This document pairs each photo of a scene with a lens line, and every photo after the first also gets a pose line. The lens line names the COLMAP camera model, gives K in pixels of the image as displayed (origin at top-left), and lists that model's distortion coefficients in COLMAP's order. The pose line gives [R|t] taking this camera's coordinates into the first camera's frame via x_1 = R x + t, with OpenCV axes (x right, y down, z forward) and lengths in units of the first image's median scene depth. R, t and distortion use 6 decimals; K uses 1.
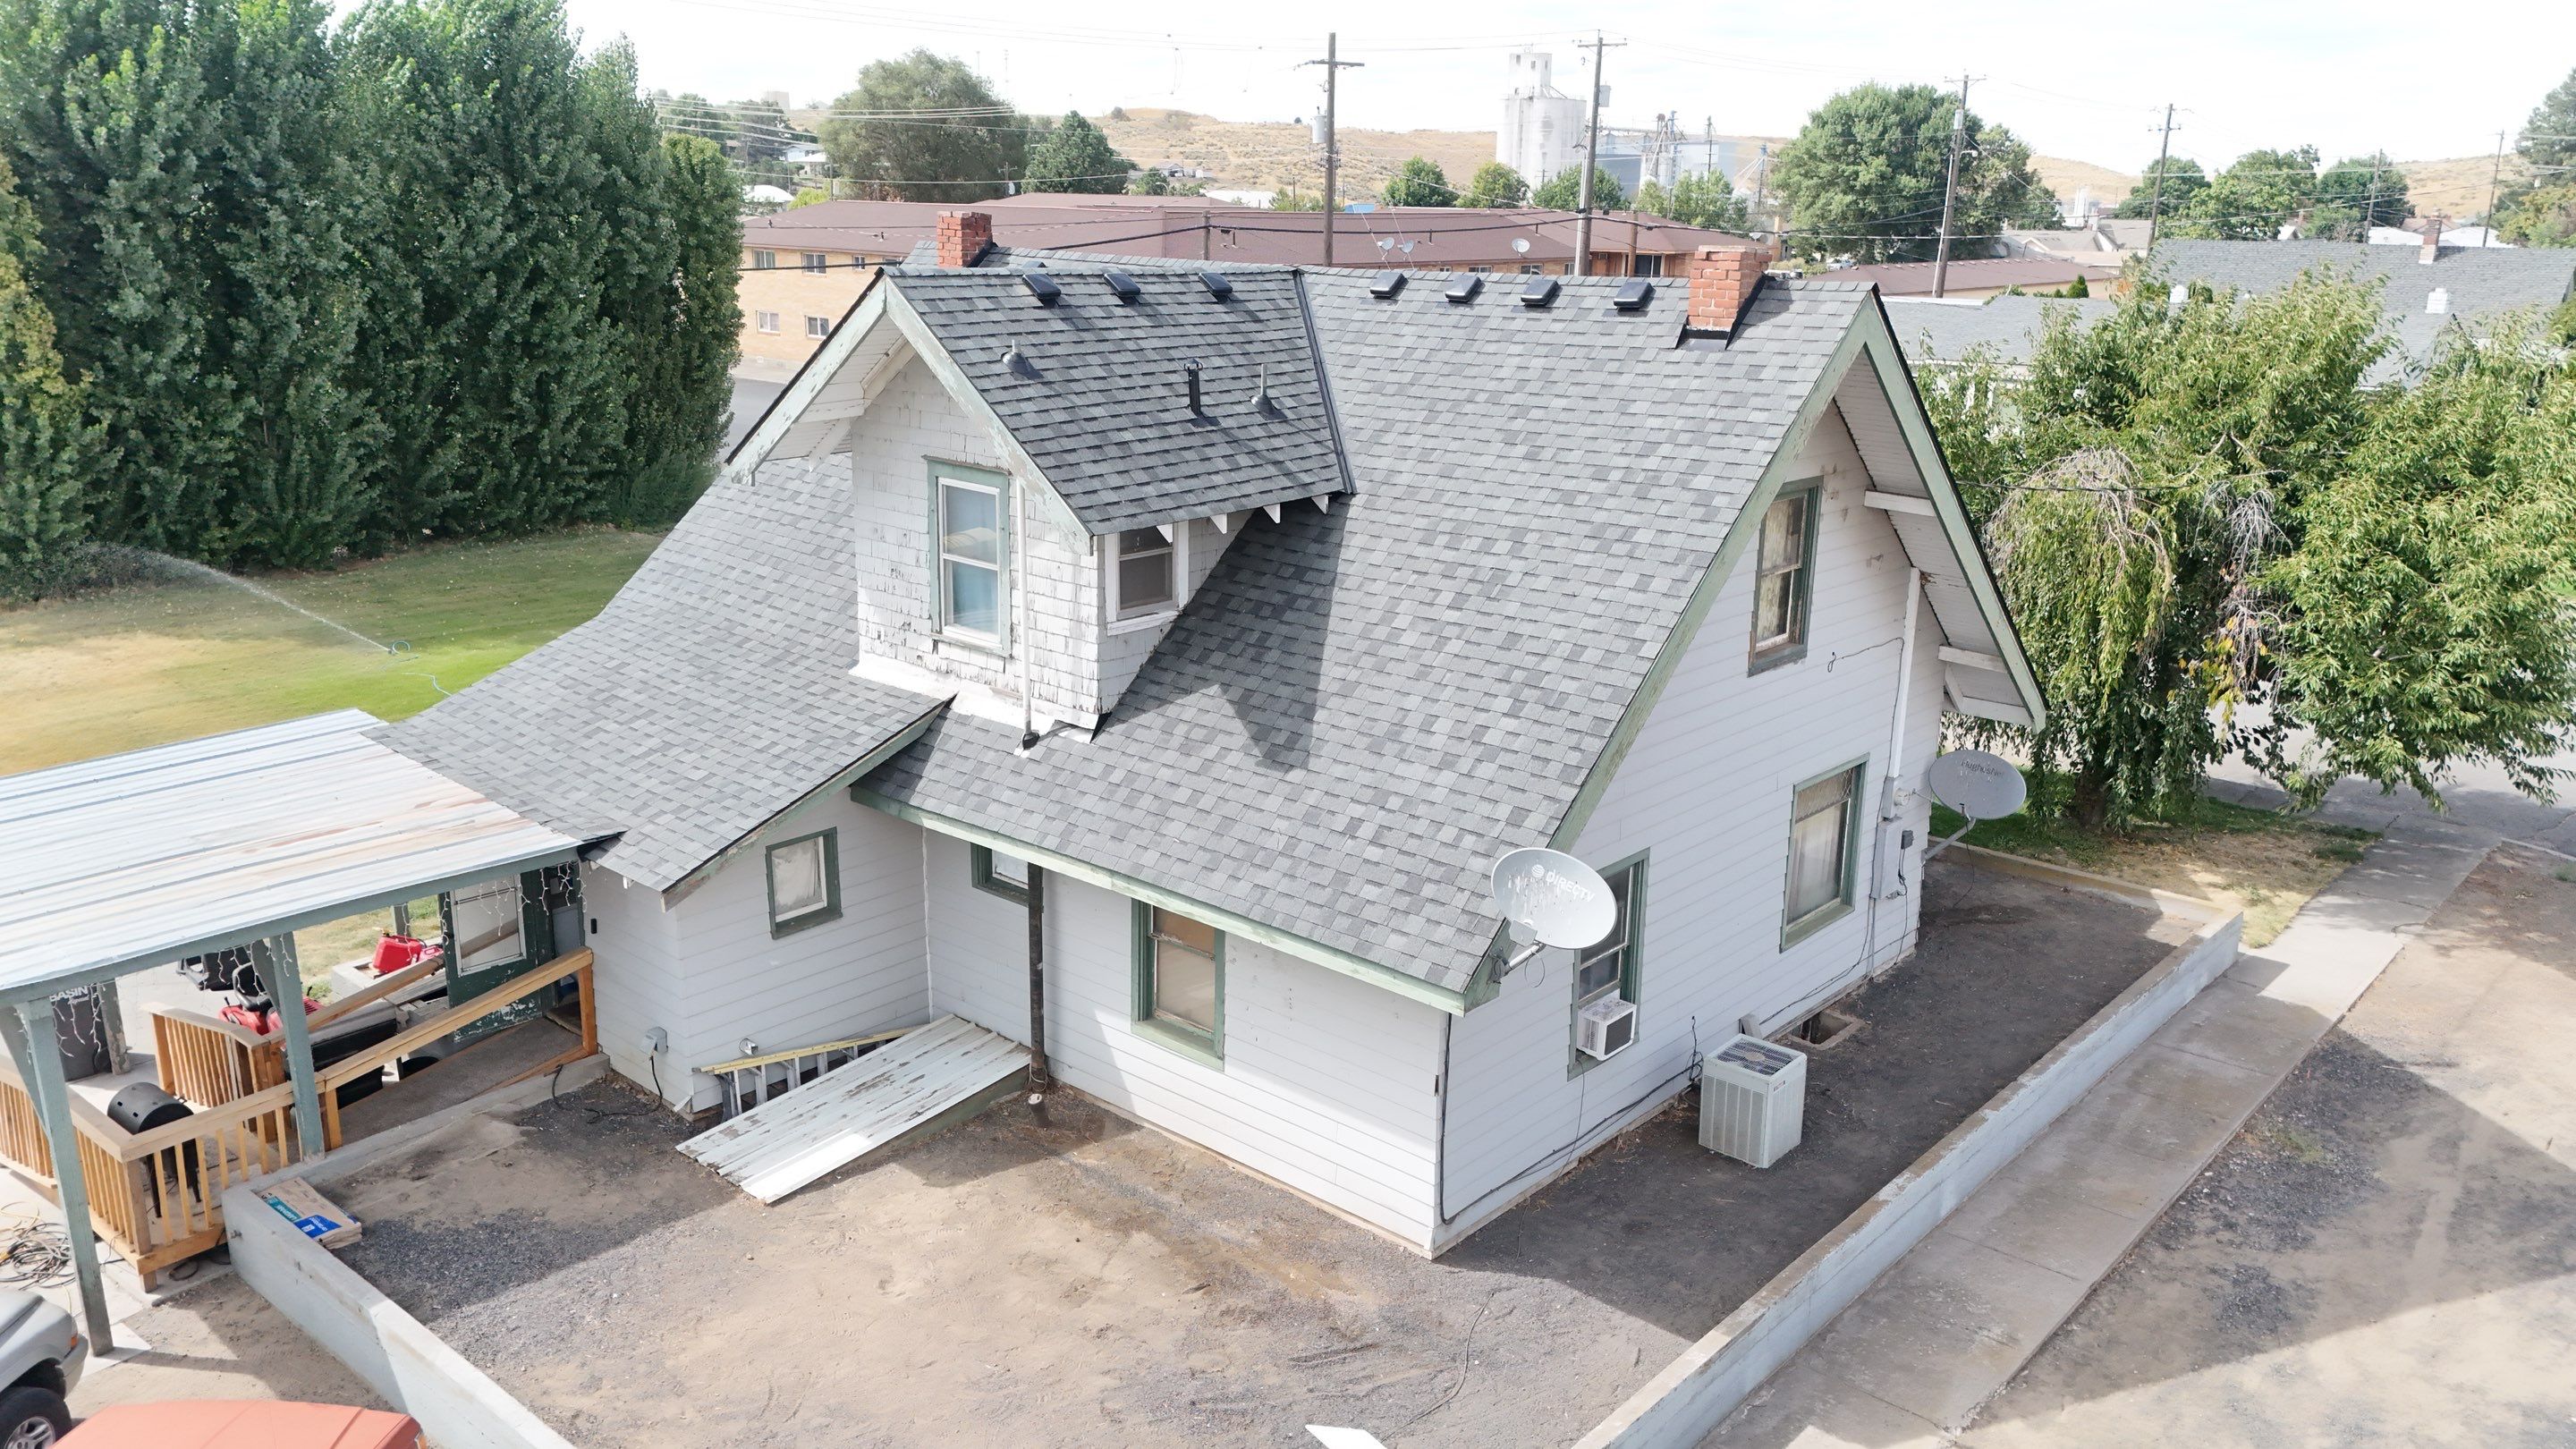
lens RADIAL K [[1894.6, 0, 1297.5], [0, 1894.6, 731.7], [0, 0, 1]] dist [0.052630, -0.025413]
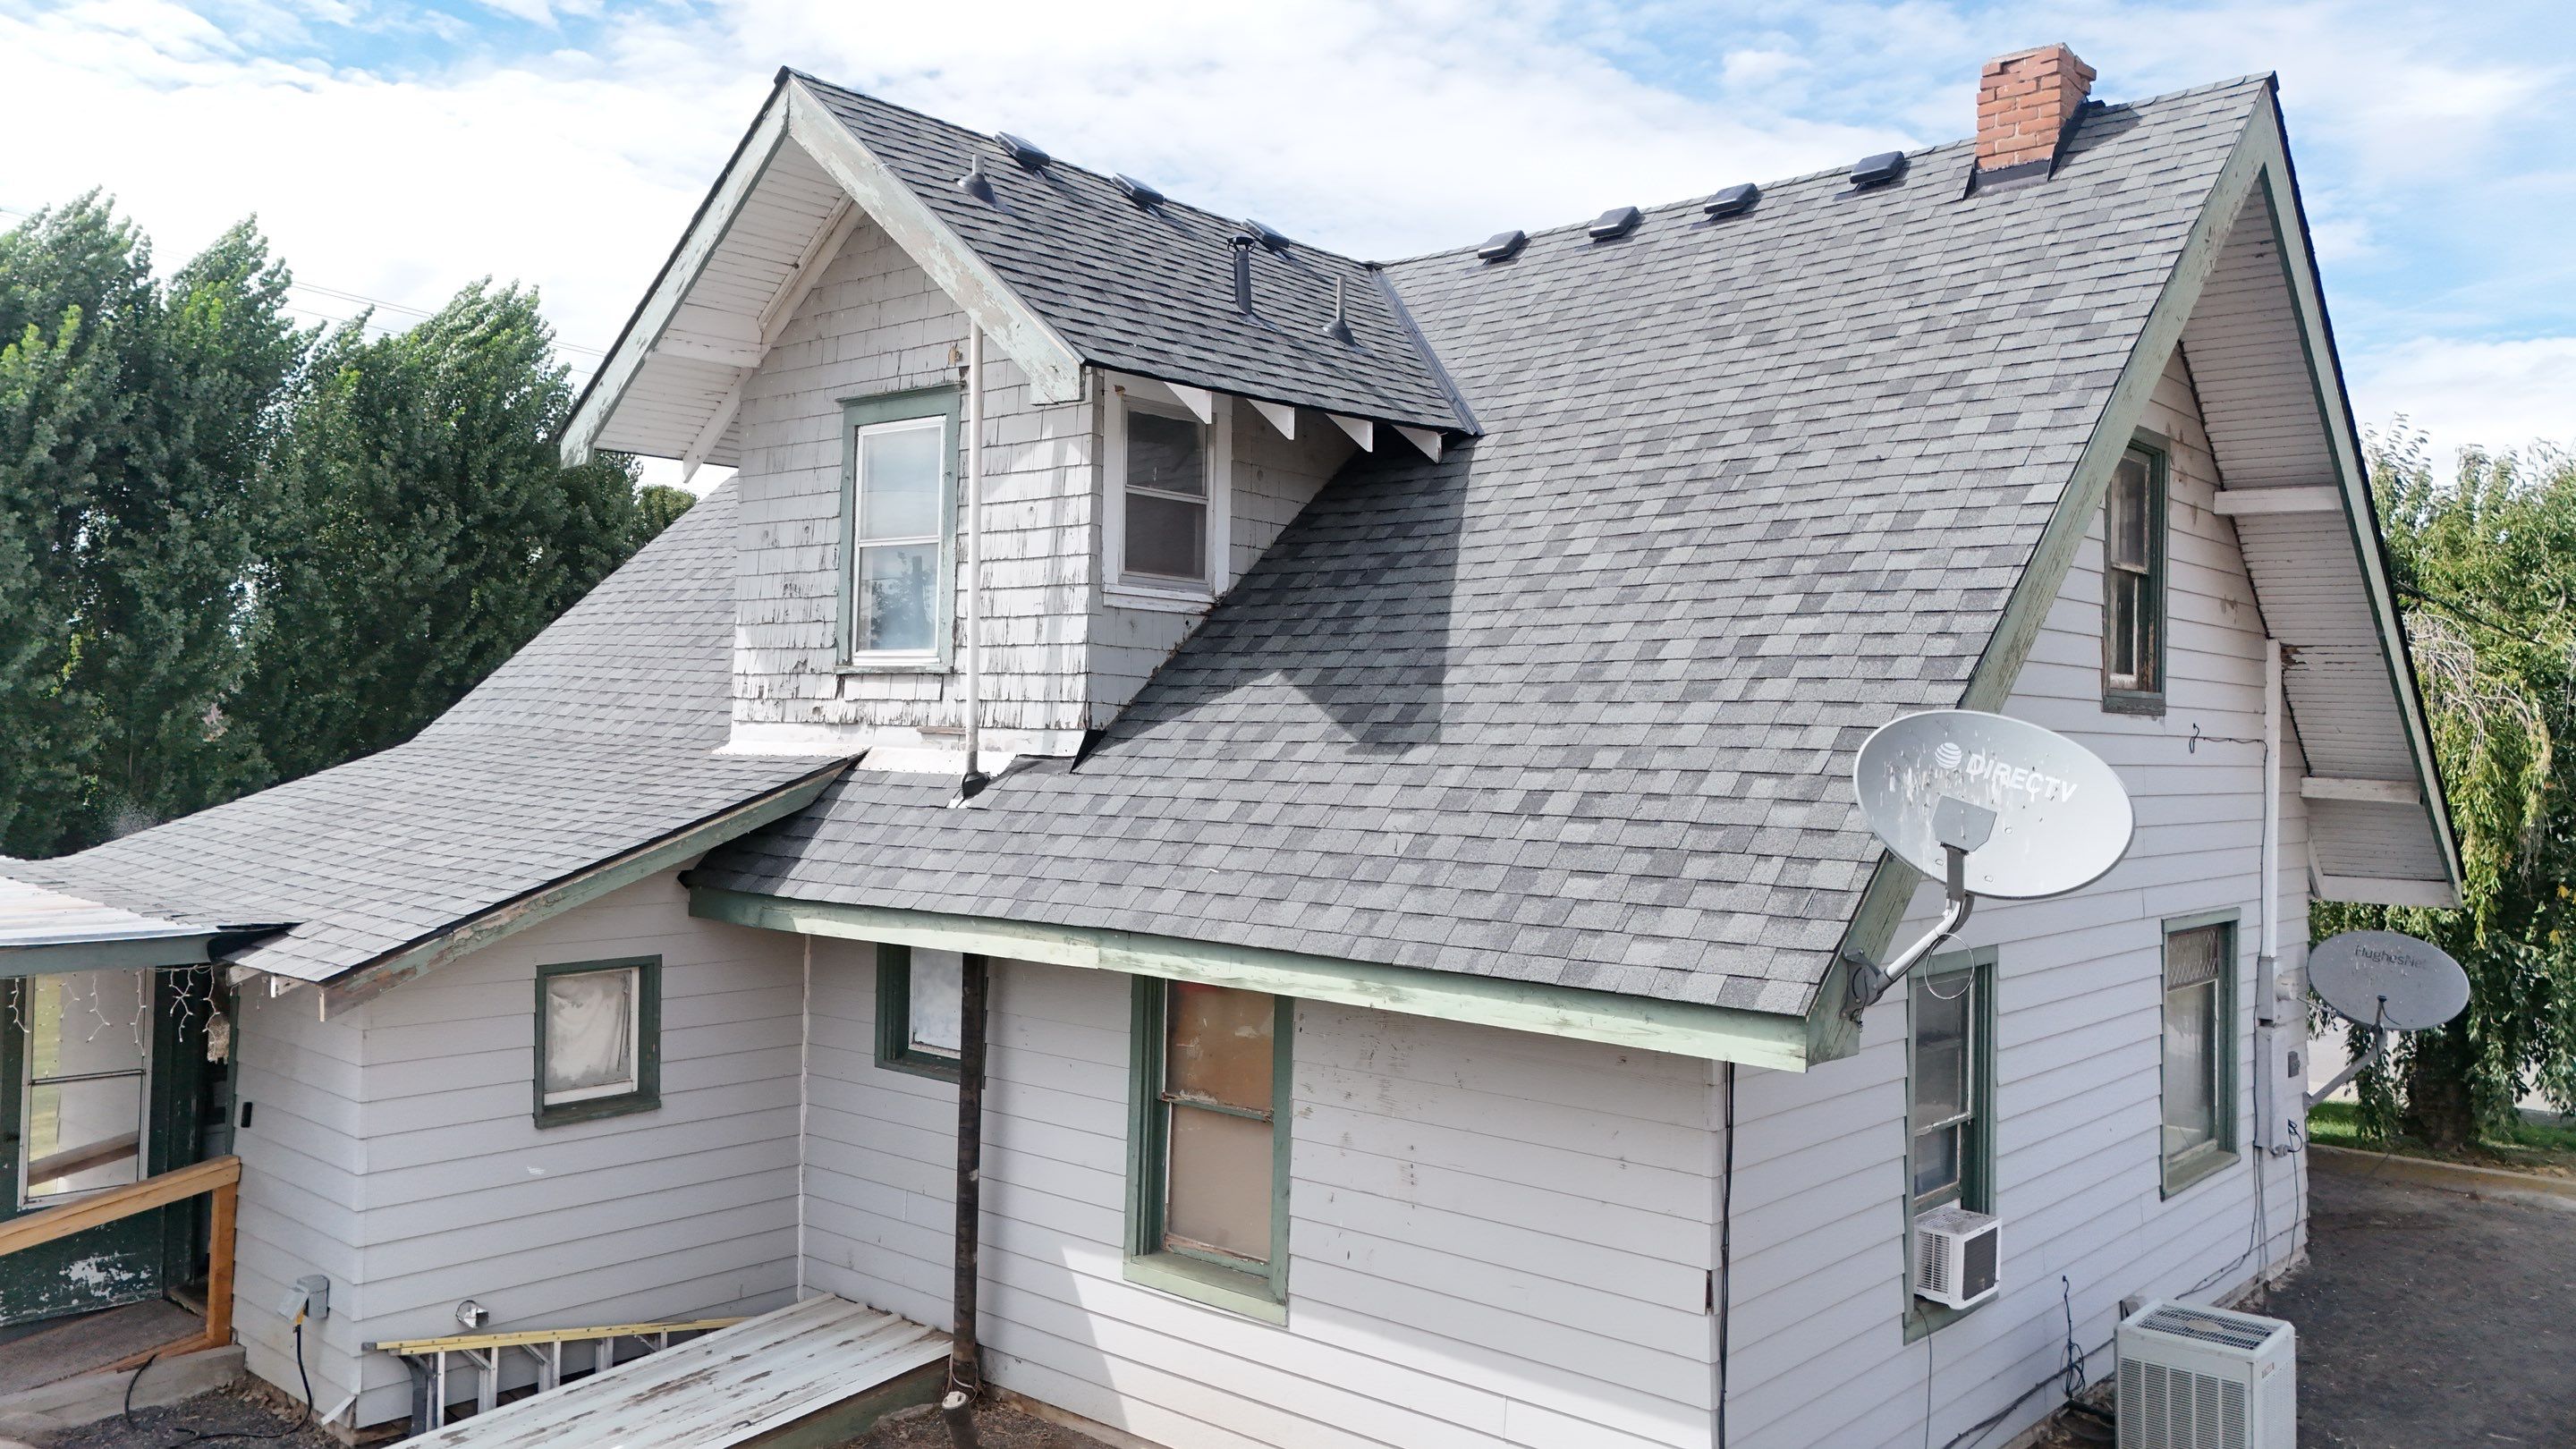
lens RADIAL K [[1894.6, 0, 1288.1], [0, 1894.6, 729.7], [0, 0, 1]] dist [0.052630, -0.025413]
pose [[0.999996, 0.001126, -0.002779, -0.035058], [-0.001846, 0.961457, -0.274950, 0.154538], [0.002363, 0.274954, 0.961454, 0.383373]]
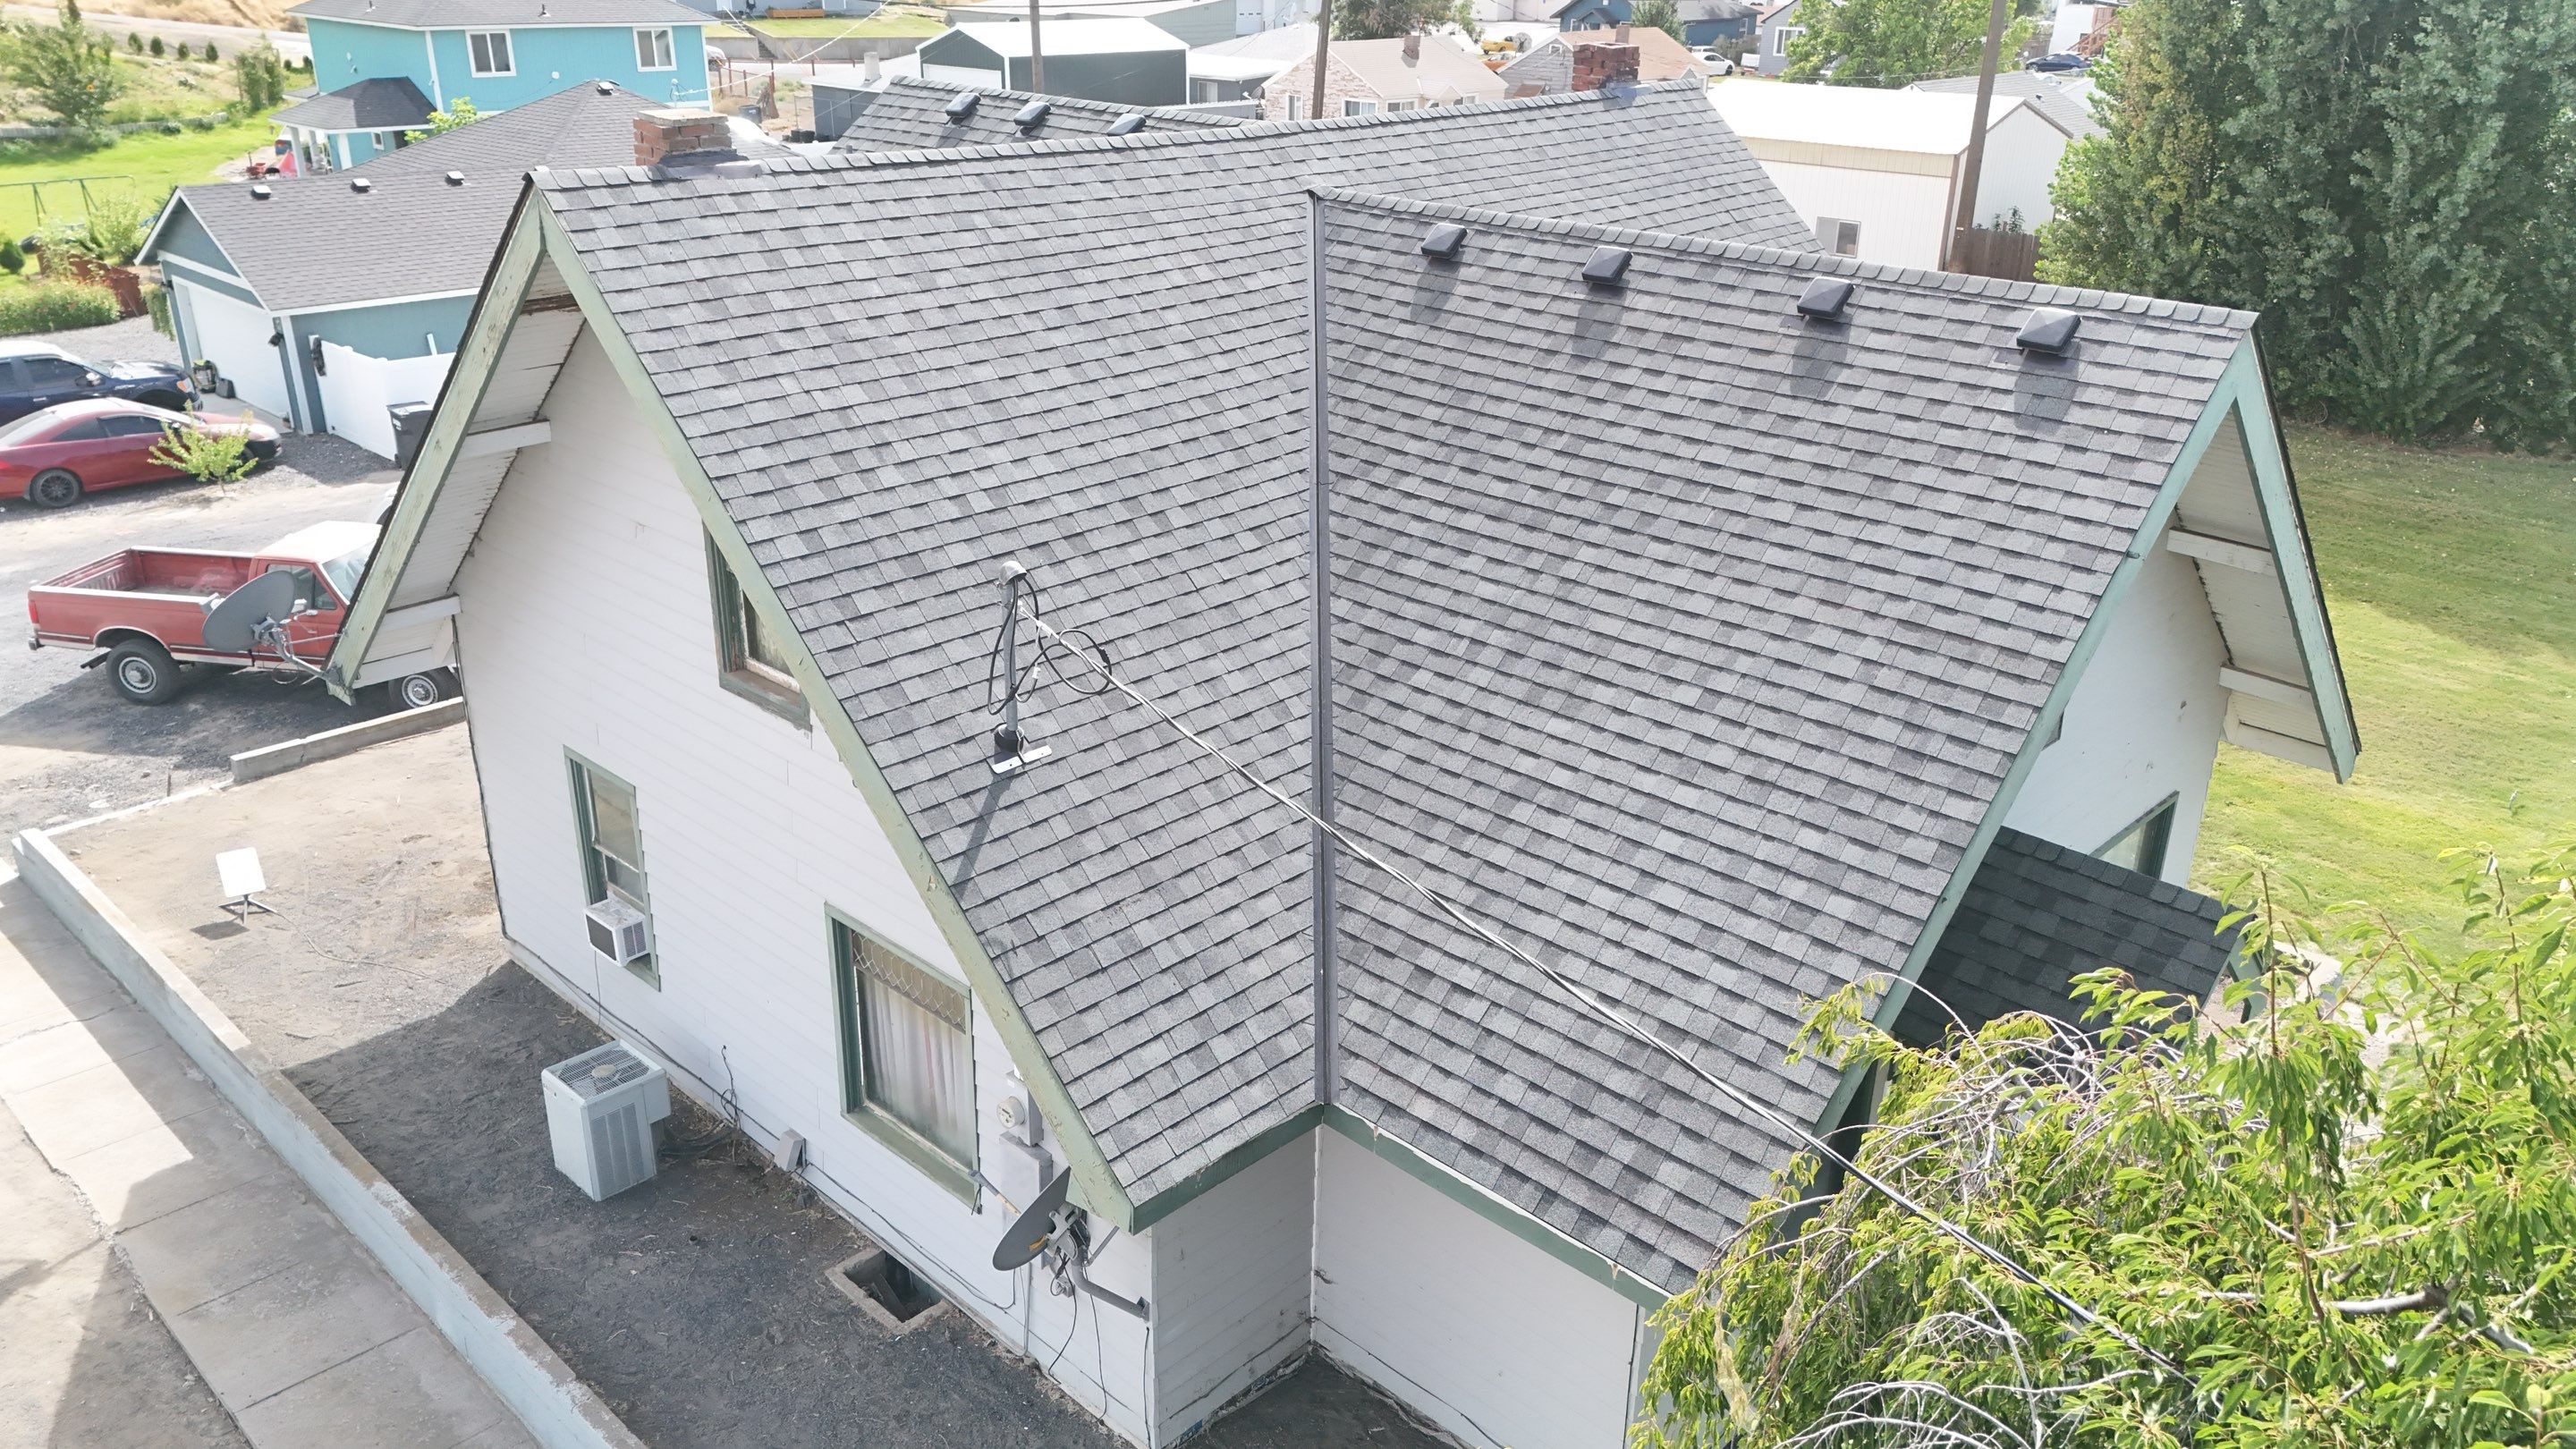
lens RADIAL K [[1894.6, 0, 1285.0], [0, 1894.6, 722.4], [0, 0, 1]] dist [0.052630, -0.025413]
pose [[-0.046605, 0.377757, -0.924731, 0.943572], [-0.274609, 0.885224, 0.375458, -0.368174], [0.960426, 0.271437, 0.062479, 1.173352]]
